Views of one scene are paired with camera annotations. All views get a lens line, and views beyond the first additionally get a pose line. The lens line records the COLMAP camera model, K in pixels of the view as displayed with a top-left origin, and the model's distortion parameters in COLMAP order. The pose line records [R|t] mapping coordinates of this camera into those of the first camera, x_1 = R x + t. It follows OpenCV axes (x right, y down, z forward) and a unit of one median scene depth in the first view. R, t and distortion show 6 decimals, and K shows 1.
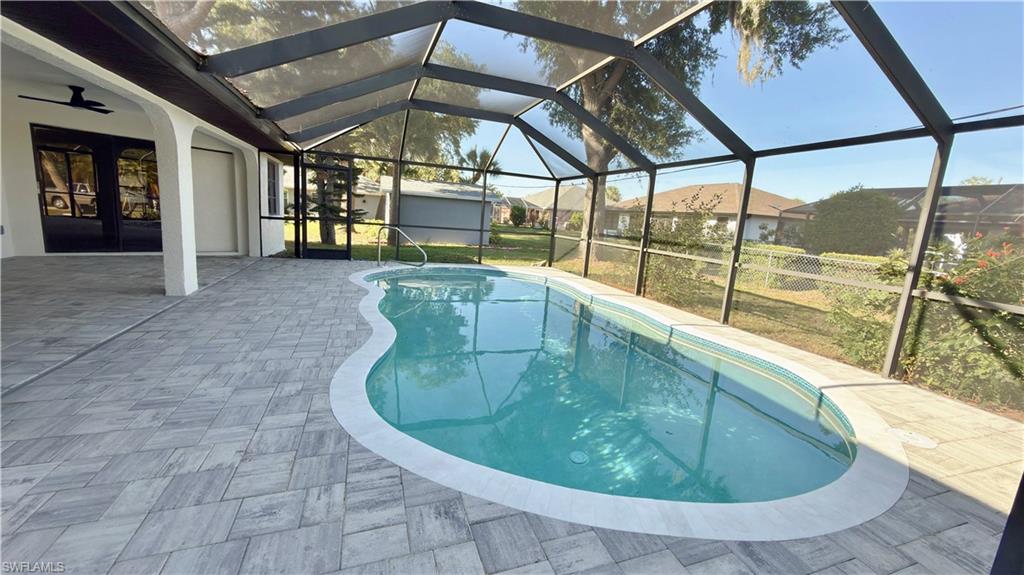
lens RADIAL K [[408.5, 0, 512.0], [0, 408.5, 287.5], [0, 0, 1]] dist [0.000633, -0.000116]
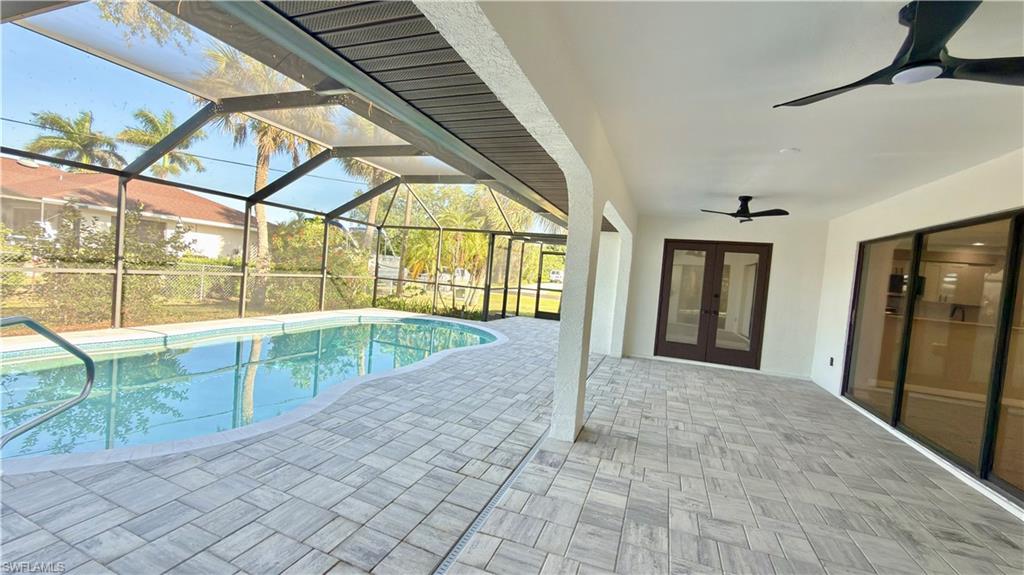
lens RADIAL K [[408.5, 0, 512.0], [0, 408.5, 287.5], [0, 0, 1]] dist [0.000633, -0.000116]
pose [[-0.751810, -0.167748, 0.637685, -1.010036], [-0.028703, 0.974507, 0.222512, -0.337436], [-0.658755, 0.148983, -0.737459, 1.371344]]
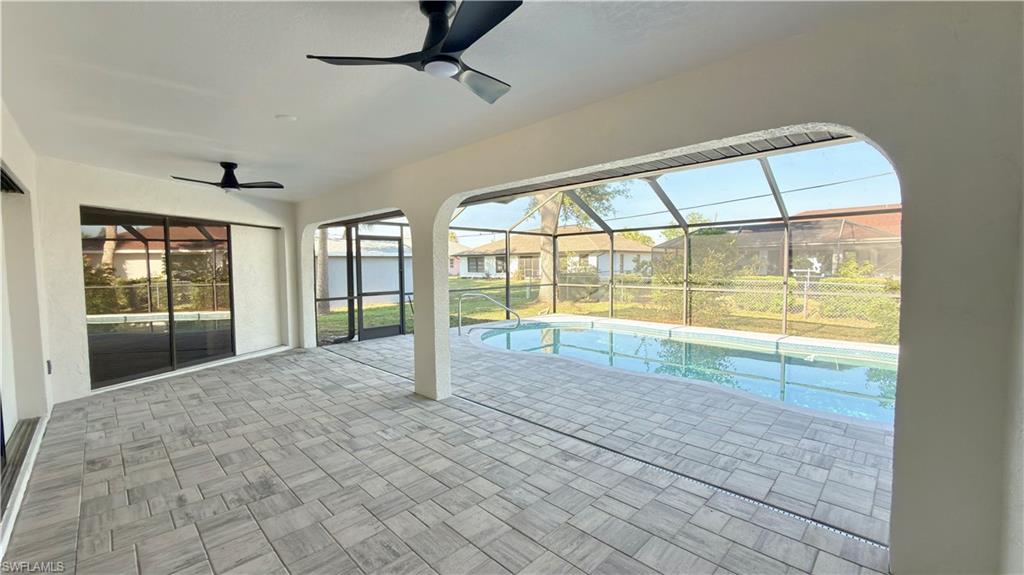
lens RADIAL K [[408.5, 0, 512.0], [0, 408.5, 287.5], [0, 0, 1]] dist [0.000633, -0.000116]
pose [[0.896605, -0.107789, 0.429513, -0.893191], [0.151180, 0.986157, -0.068105, -0.115205], [-0.416226, 0.125997, 0.900489, 0.094112]]
